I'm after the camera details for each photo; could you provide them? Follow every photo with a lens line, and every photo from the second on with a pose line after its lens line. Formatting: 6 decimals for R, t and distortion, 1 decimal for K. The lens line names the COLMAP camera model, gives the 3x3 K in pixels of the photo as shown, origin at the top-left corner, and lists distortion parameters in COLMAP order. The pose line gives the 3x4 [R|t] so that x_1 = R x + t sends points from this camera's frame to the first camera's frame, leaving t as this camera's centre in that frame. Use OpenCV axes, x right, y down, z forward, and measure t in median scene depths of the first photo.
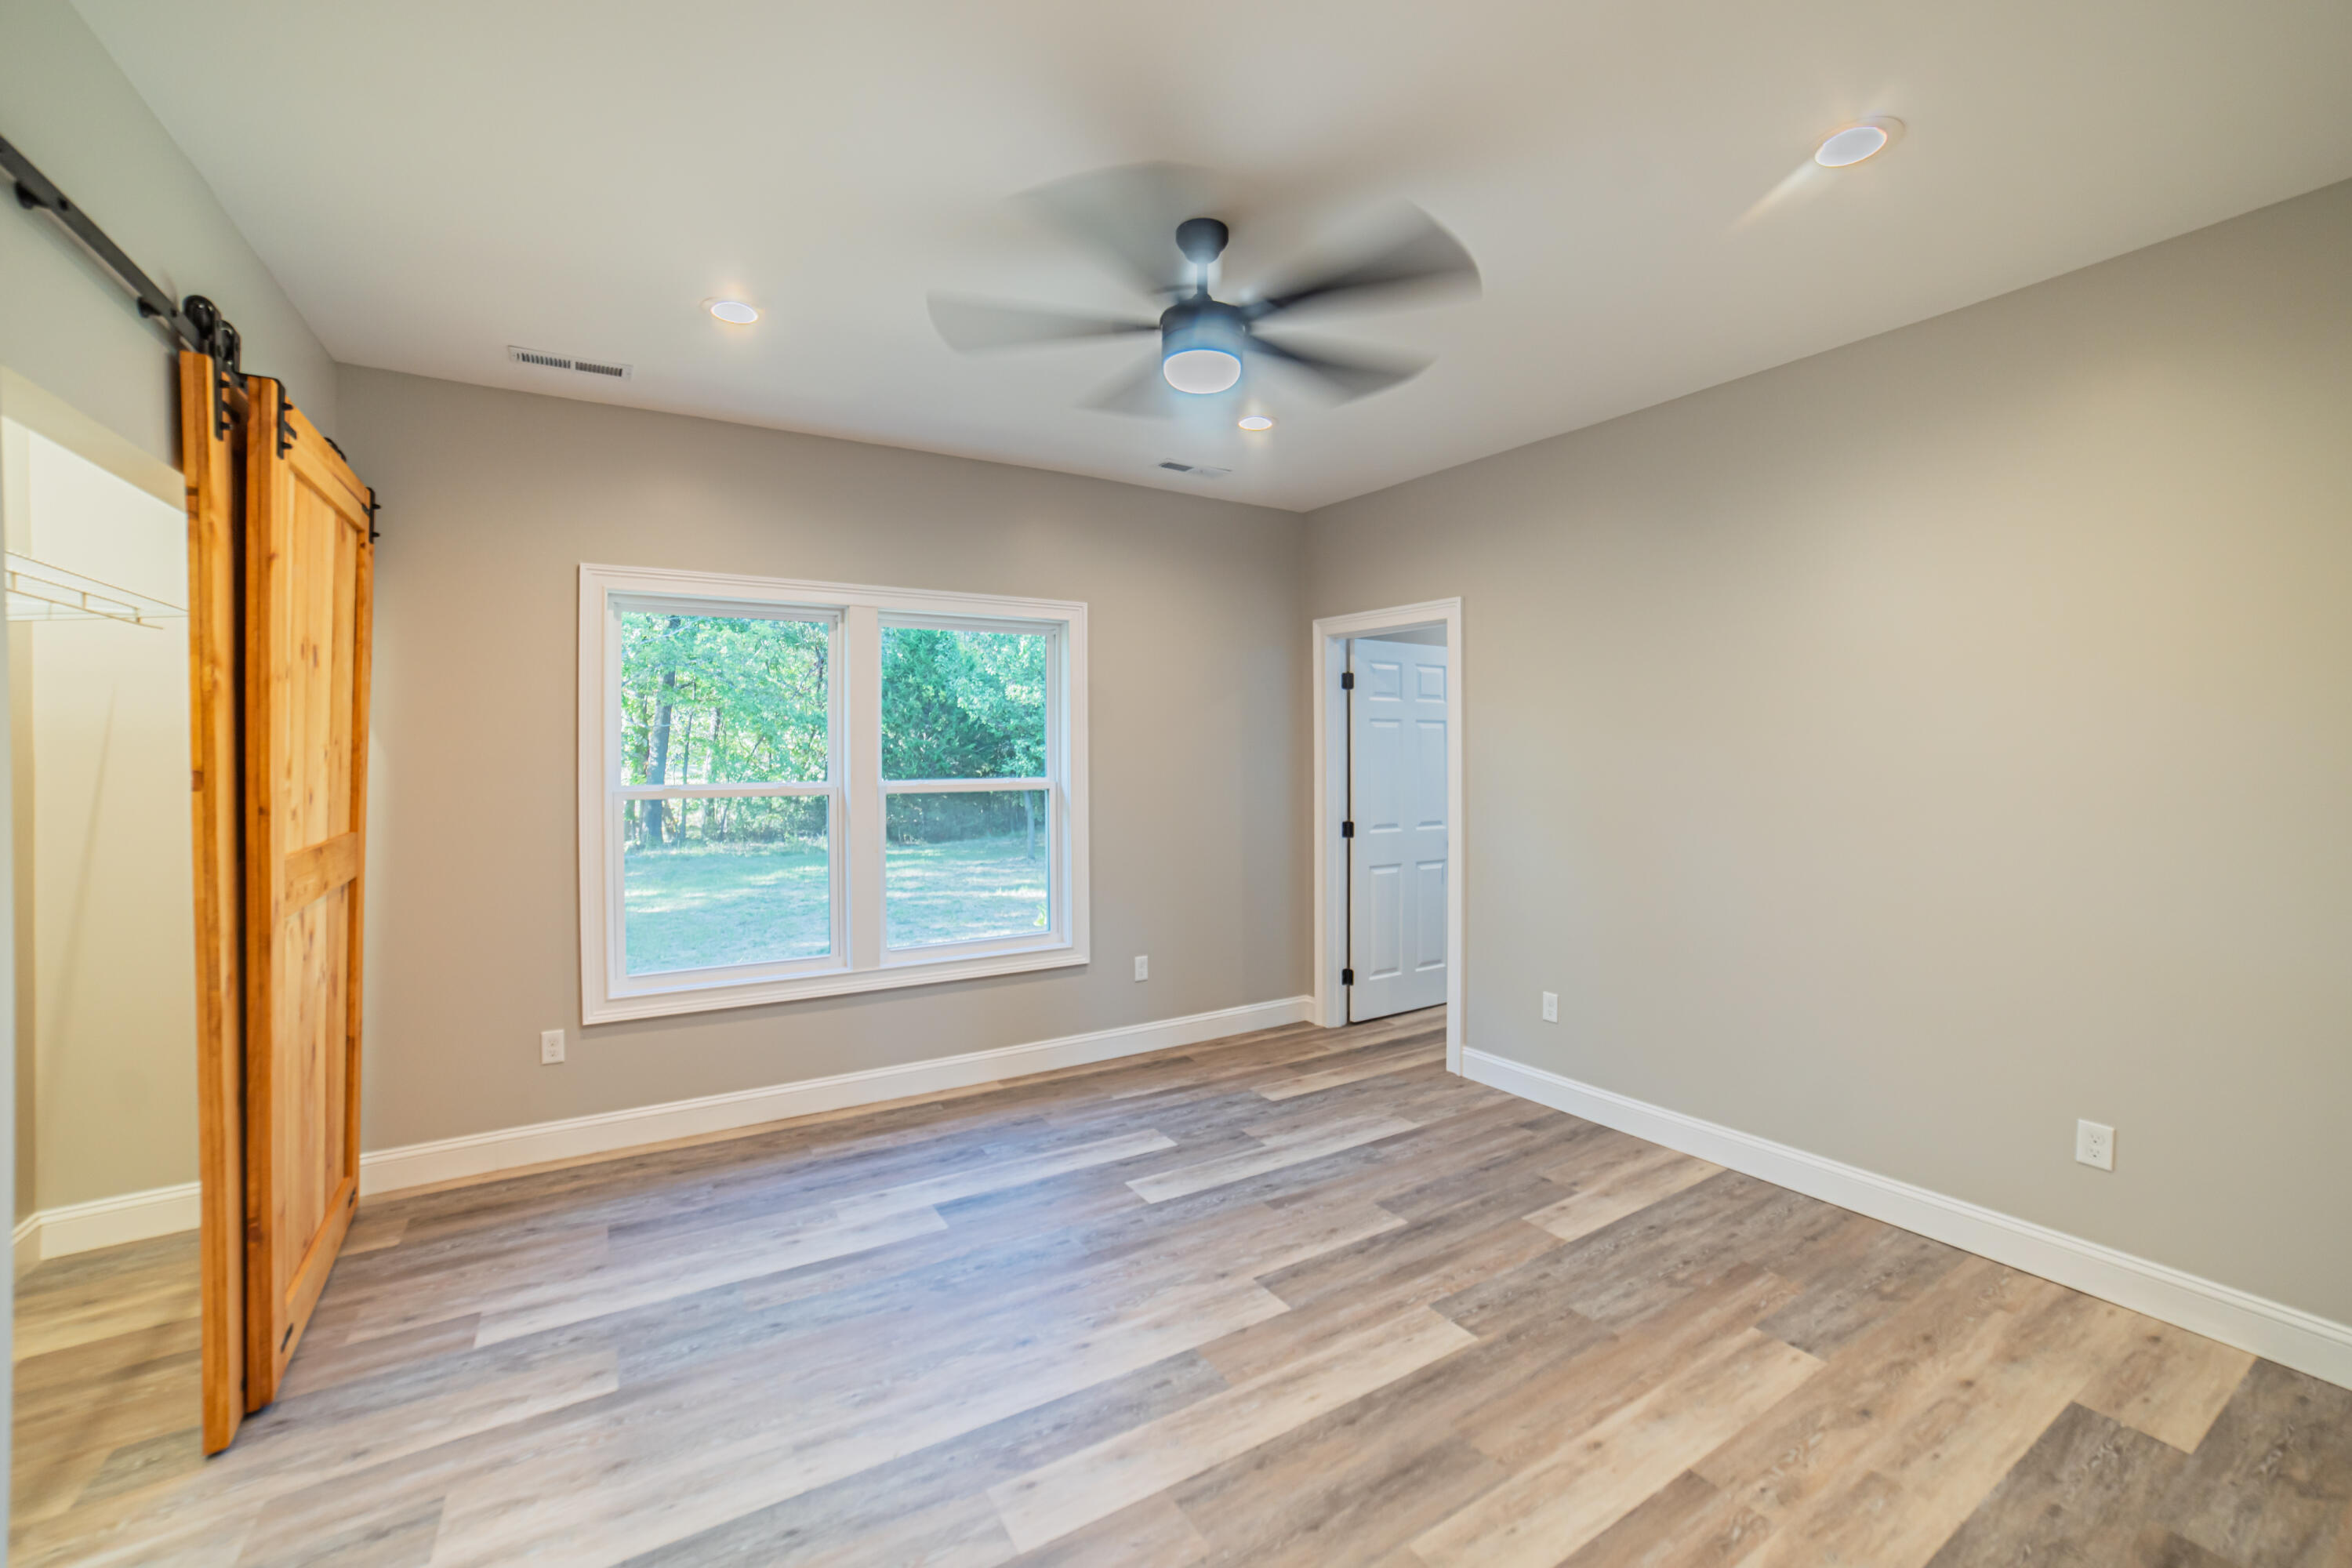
lens RADIAL K [[950.2, 0, 1170.6], [0, 950.2, 784.0], [0, 0, 1]] dist [-0.091033, 0.035756]
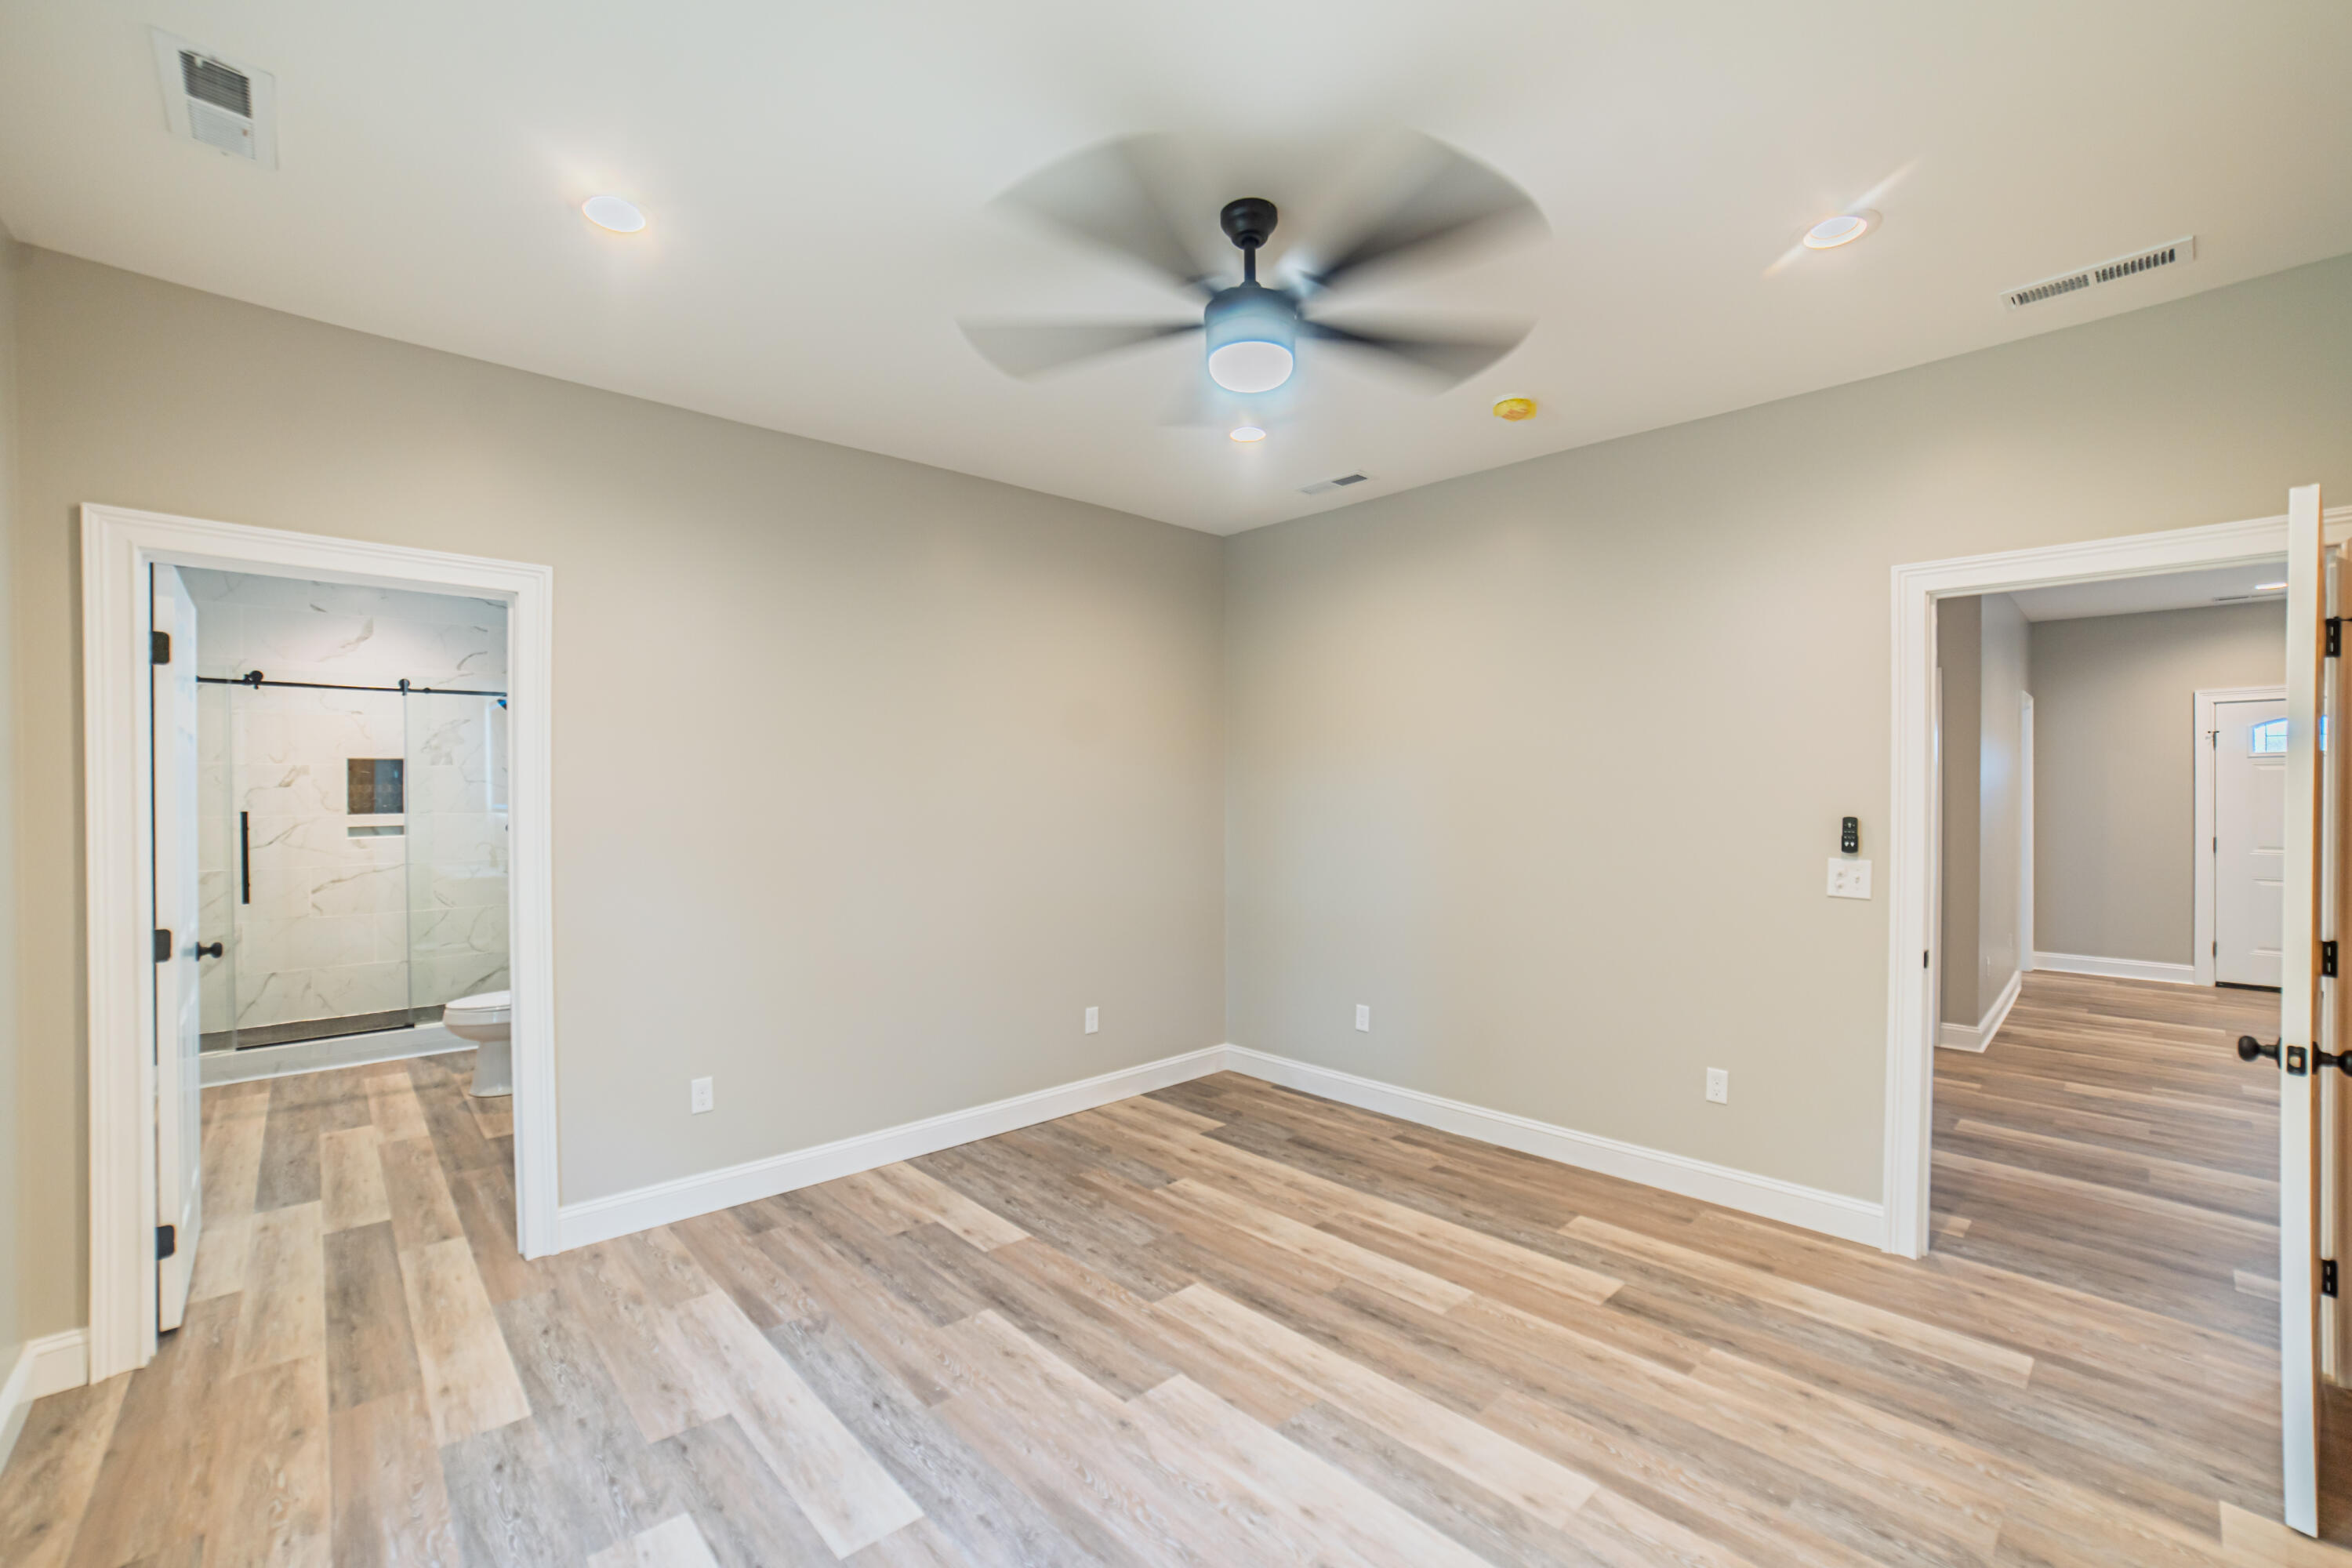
lens RADIAL K [[993.4, 0, 1180.1], [0, 993.4, 797.0], [0, 0, 1]] dist [-0.094730, 0.037429]
pose [[-0.200081, -0.000523, 0.979779, -0.801151], [0.035655, 0.999334, 0.007814, -0.030296], [-0.979130, 0.036498, -0.199929, 1.123850]]
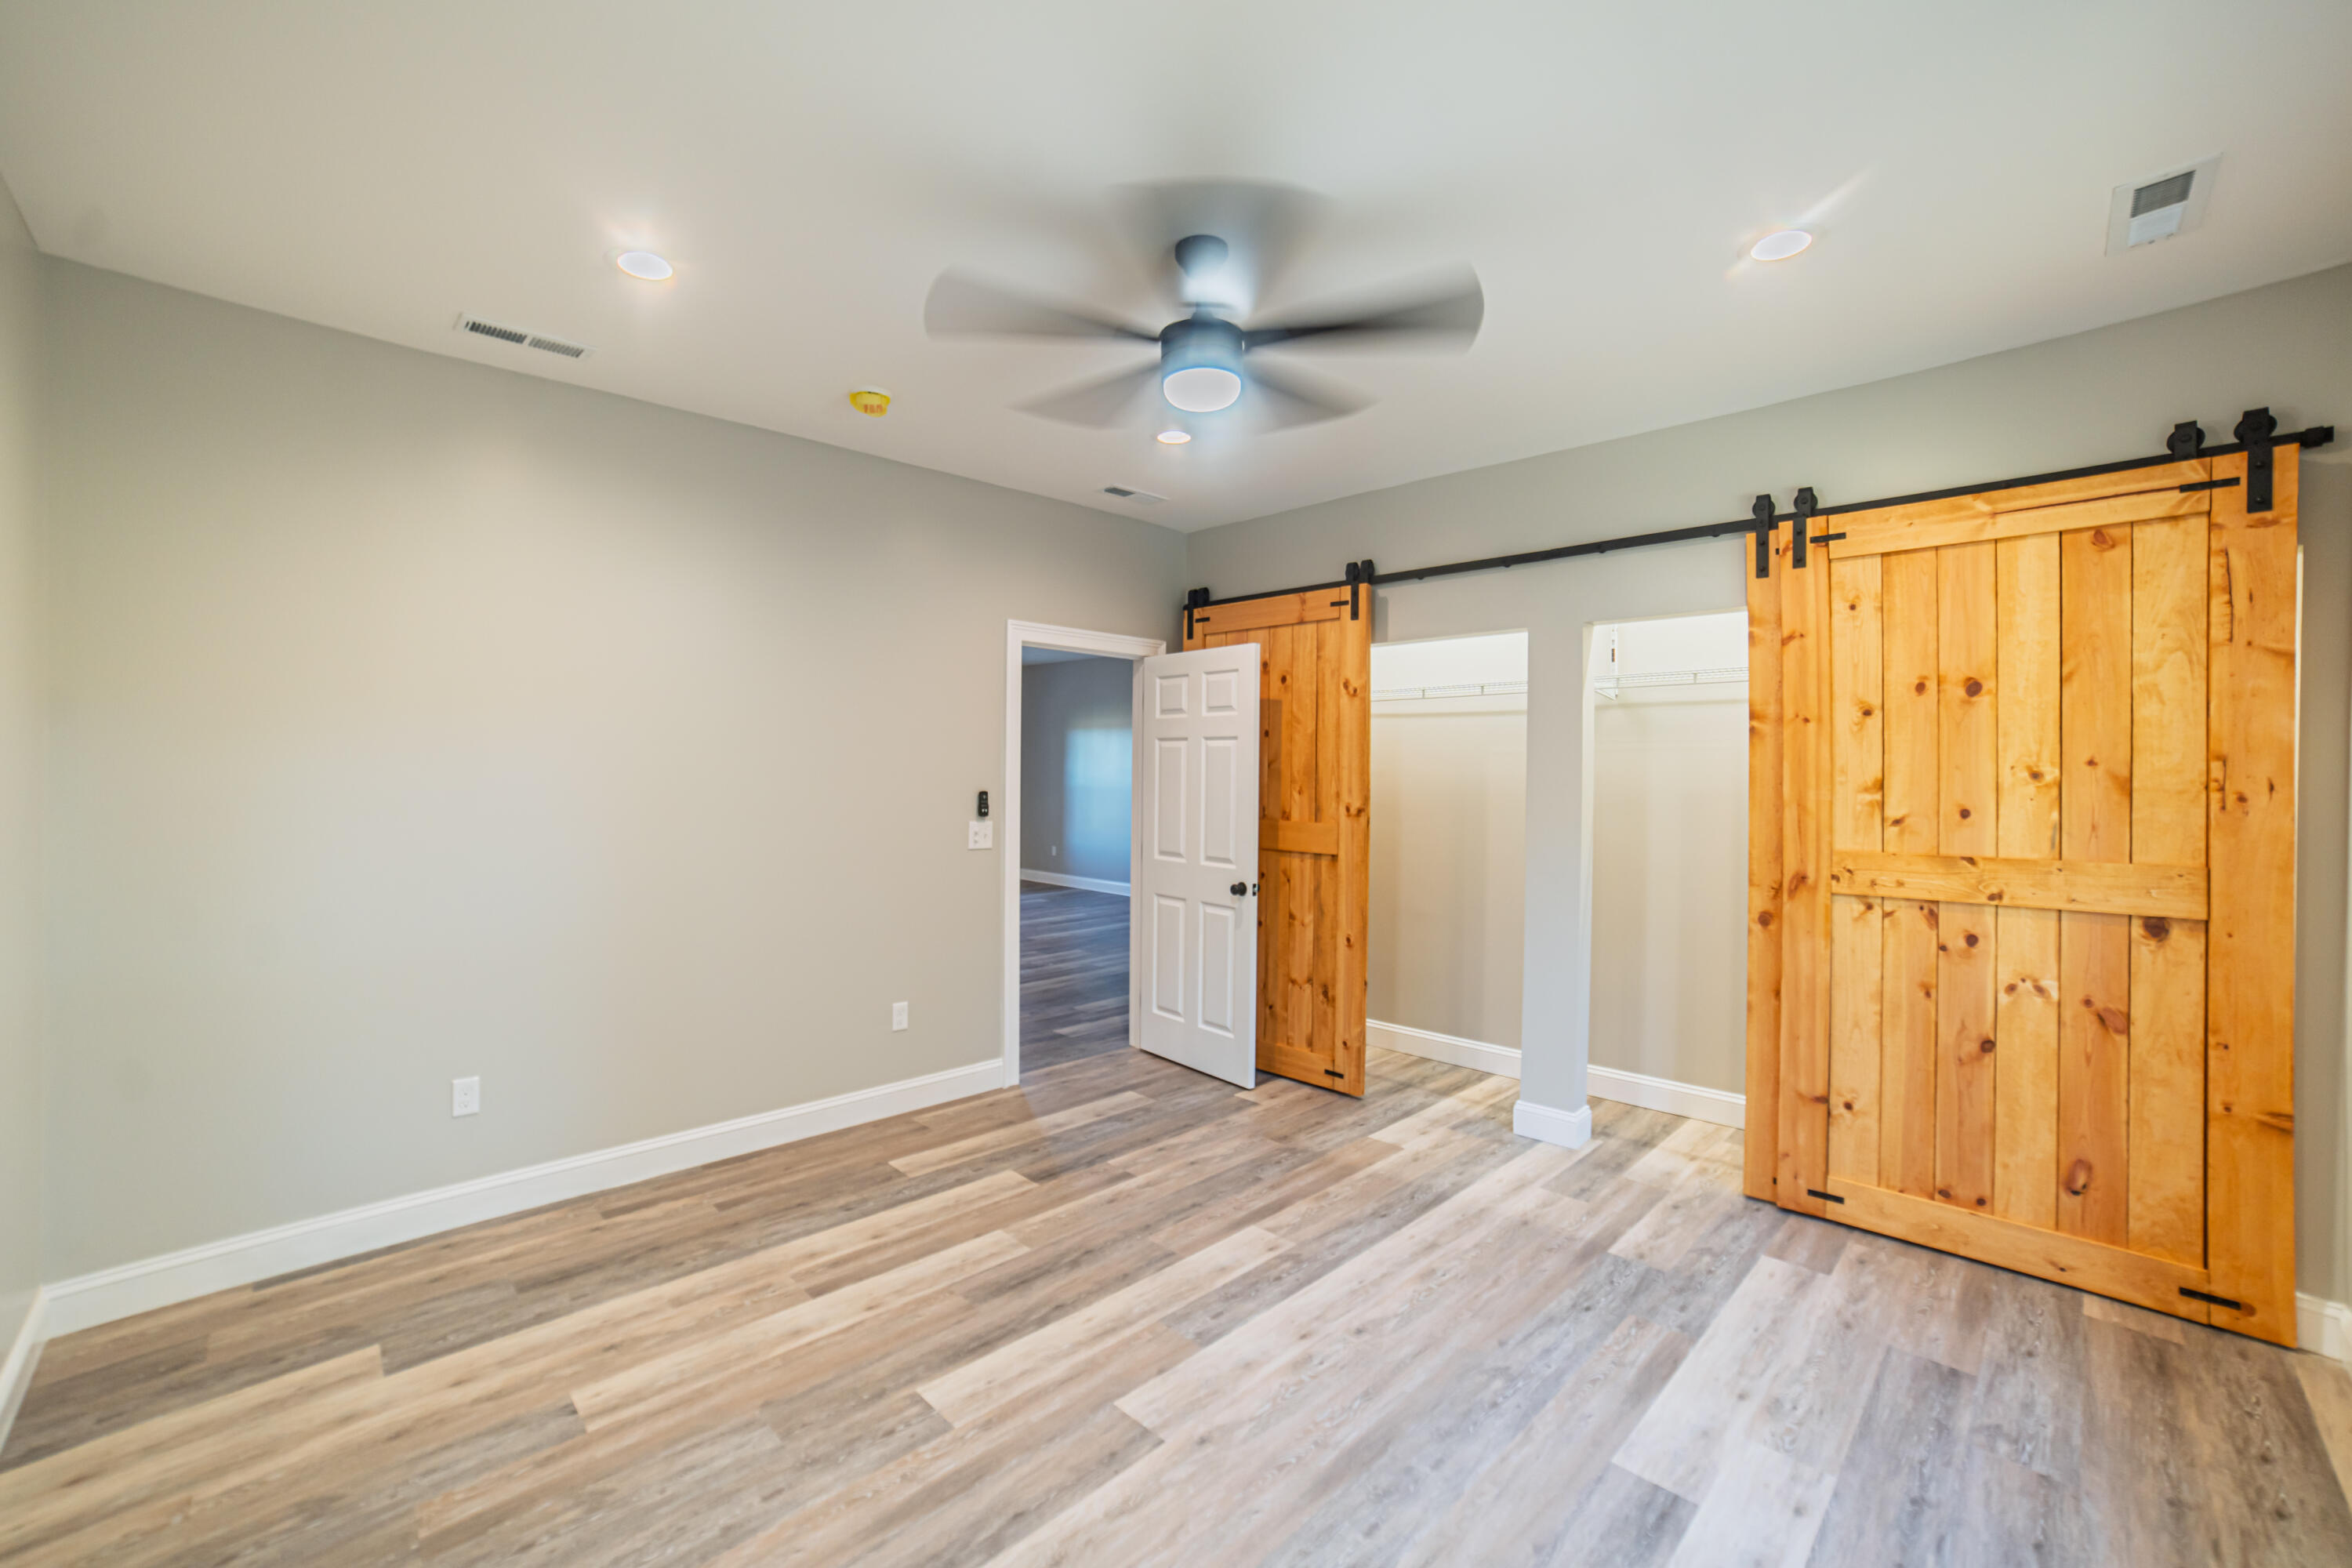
lens RADIAL K [[950.2, 0, 1170.6], [0, 950.2, 784.0], [0, 0, 1]] dist [-0.091033, 0.035756]
pose [[-0.973350, 0.002633, -0.229310, 0.264804], [-0.008882, 0.998751, 0.049169, -0.064584], [0.229153, 0.049895, -0.972111, 1.753622]]
